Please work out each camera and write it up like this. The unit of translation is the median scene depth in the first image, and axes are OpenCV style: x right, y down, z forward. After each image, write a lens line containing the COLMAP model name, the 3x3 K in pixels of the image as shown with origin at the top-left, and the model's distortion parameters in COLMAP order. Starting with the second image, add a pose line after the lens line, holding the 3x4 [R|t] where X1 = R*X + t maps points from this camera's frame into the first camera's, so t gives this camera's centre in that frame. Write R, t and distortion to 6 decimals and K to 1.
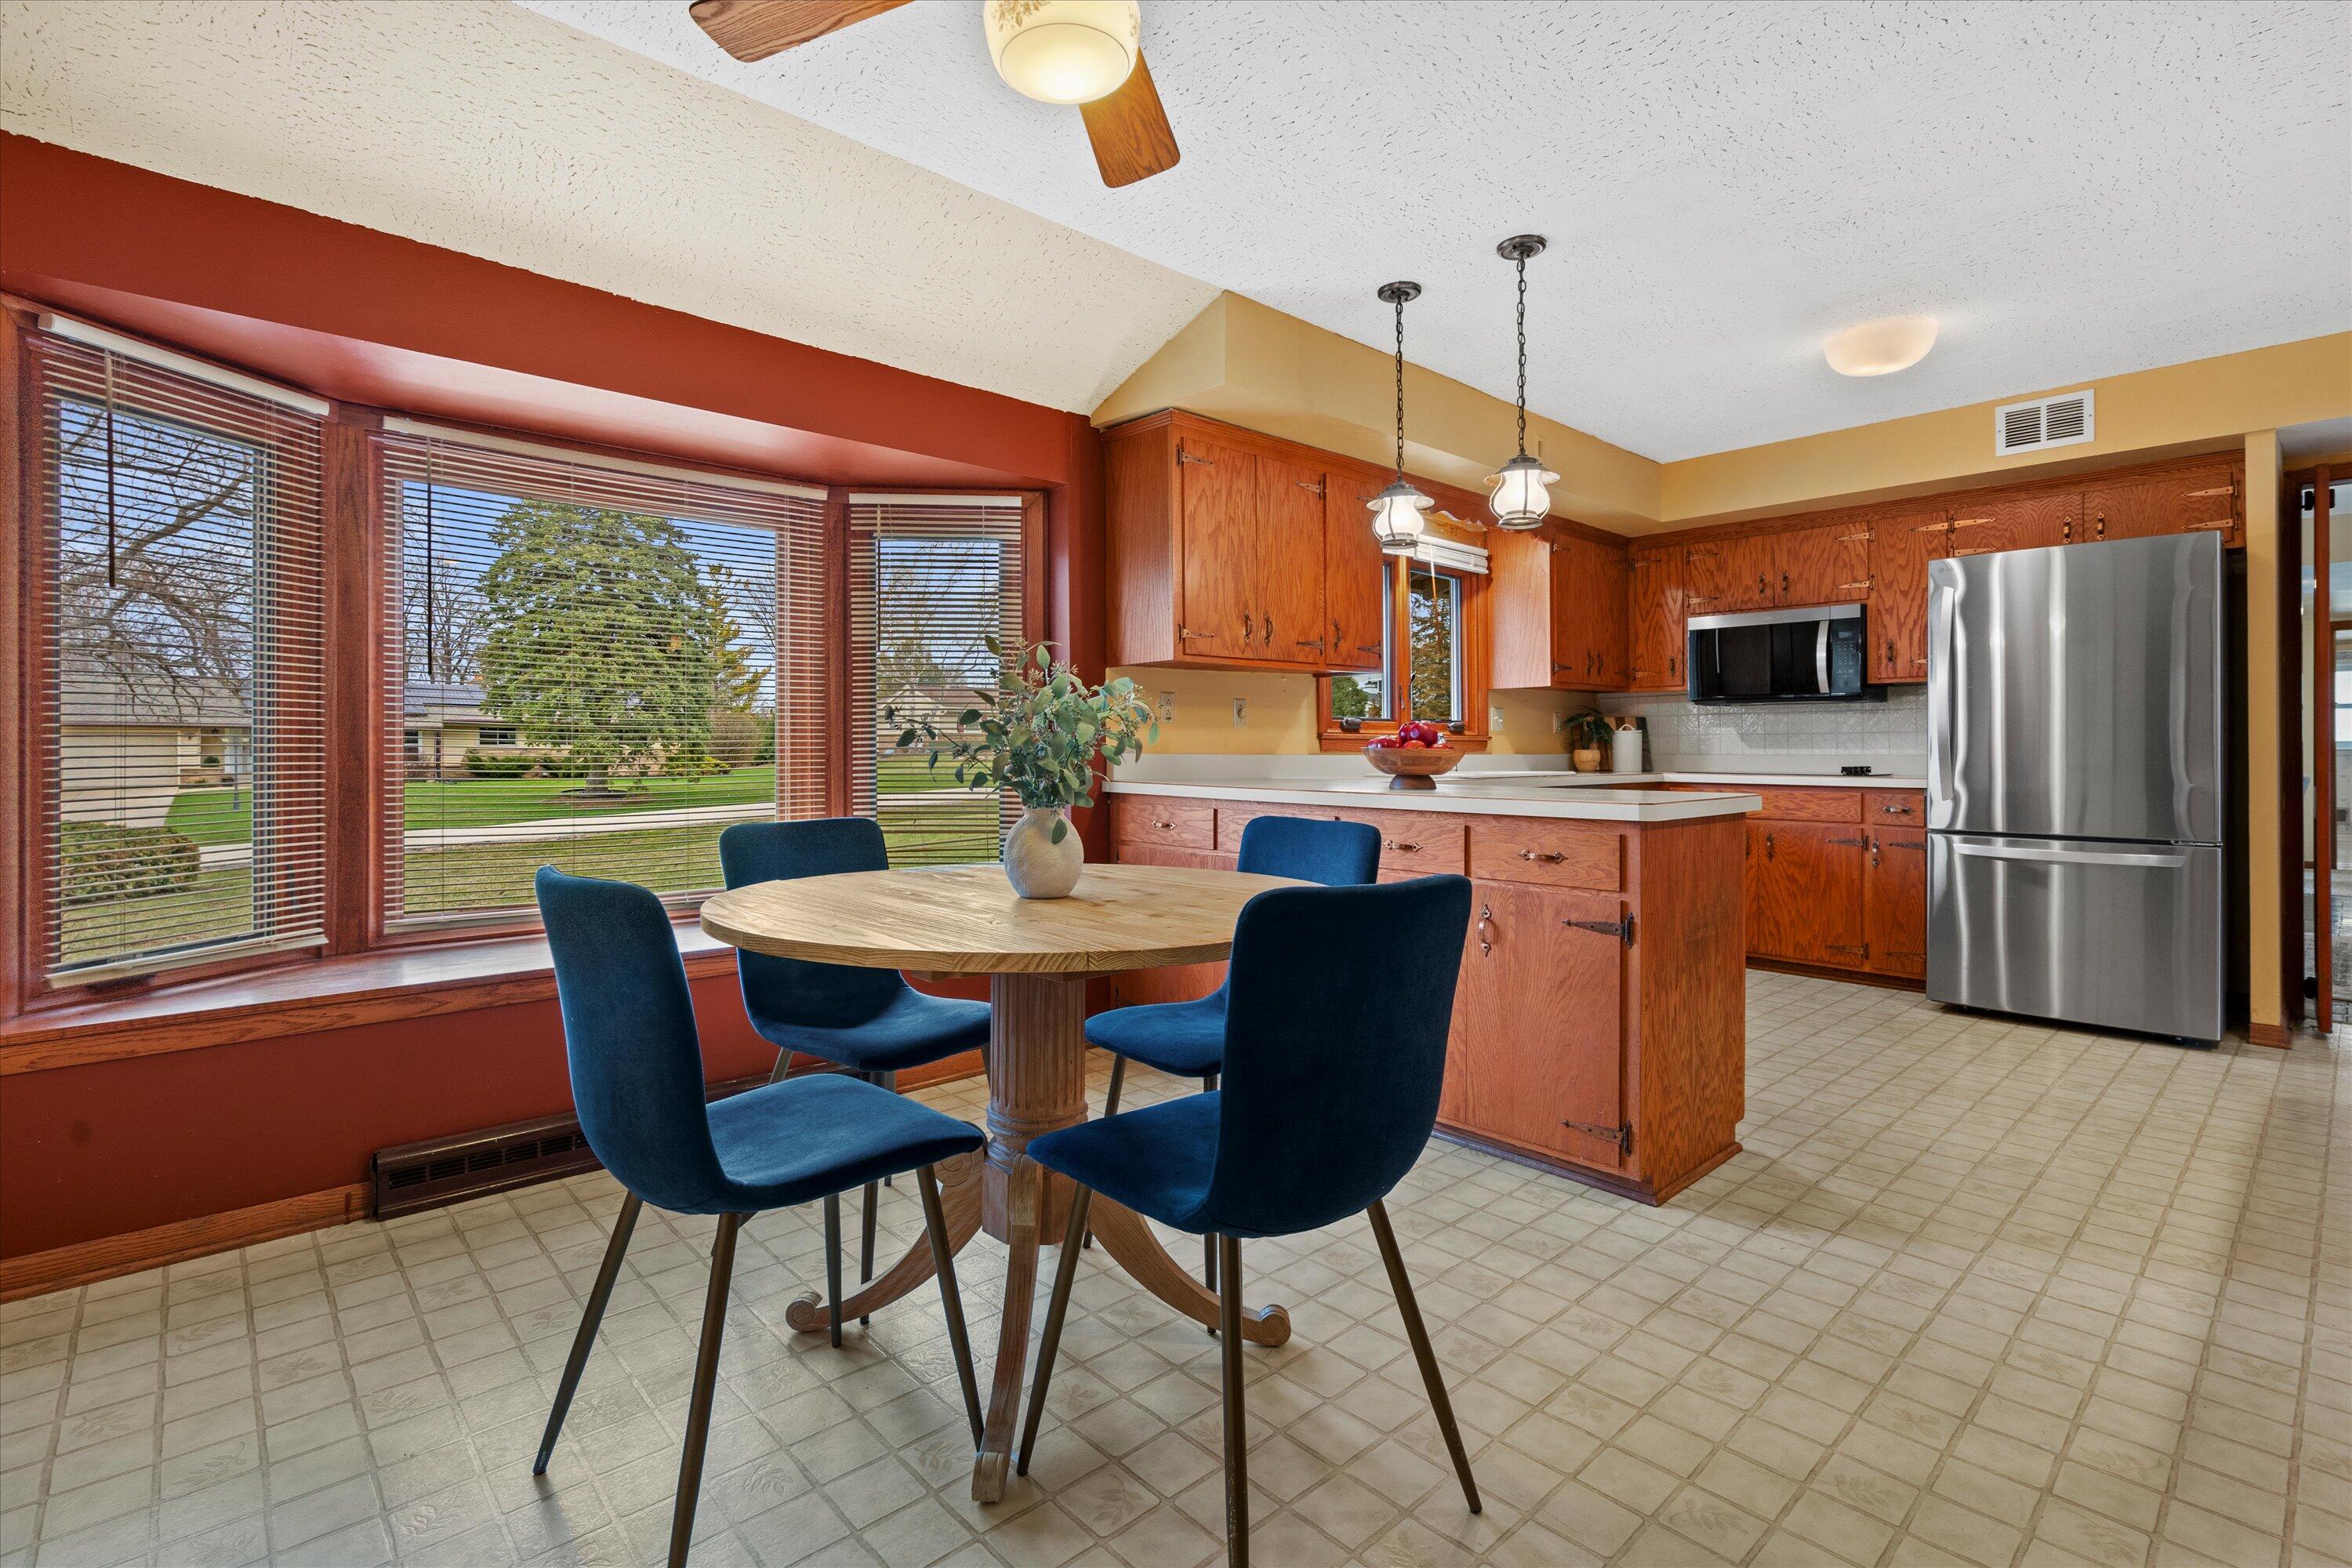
lens RADIAL K [[1076.4, 0, 1182.3], [0, 1076.4, 752.9], [0, 0, 1]] dist [-0.000784, 0.001091]
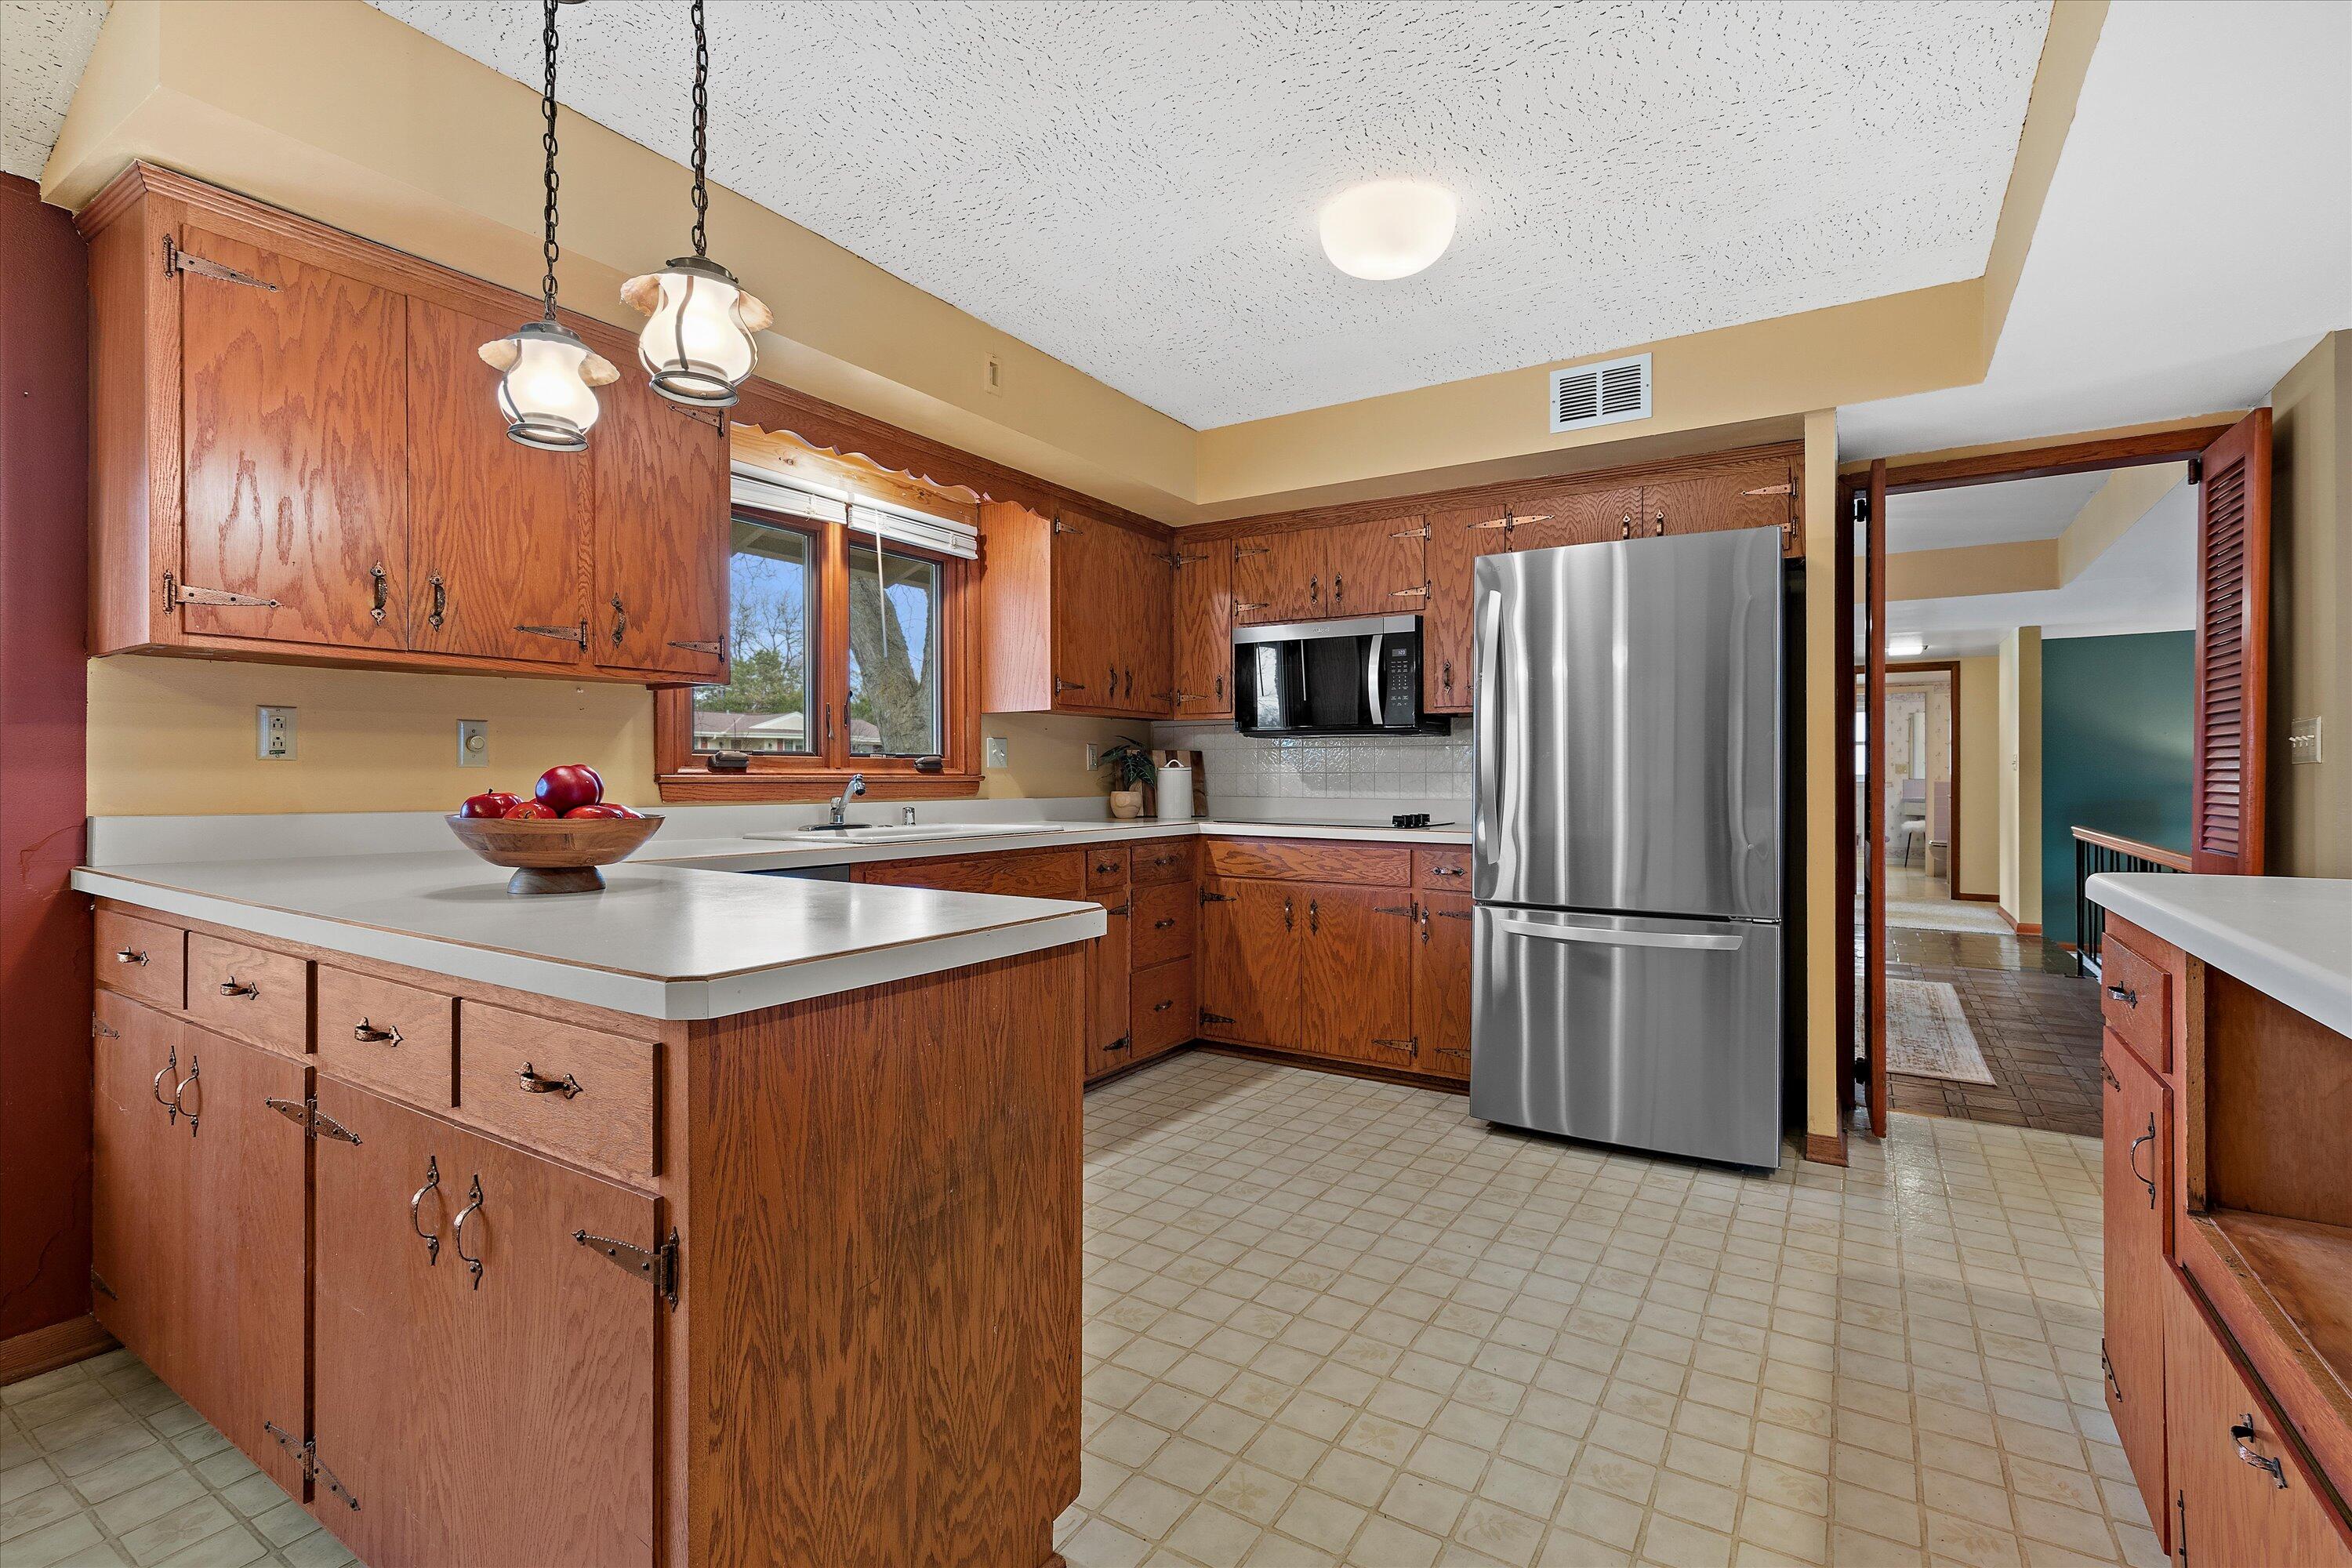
lens RADIAL K [[1076.4, 0, 1180.6], [0, 1076.4, 780.5], [0, 0, 1]] dist [-0.000784, 0.001091]
pose [[0.964381, 0.000174, 0.264516, 0.254493], [-0.000728, 0.999998, 0.001999, -0.015597], [-0.264515, -0.002121, 0.964379, 0.273112]]
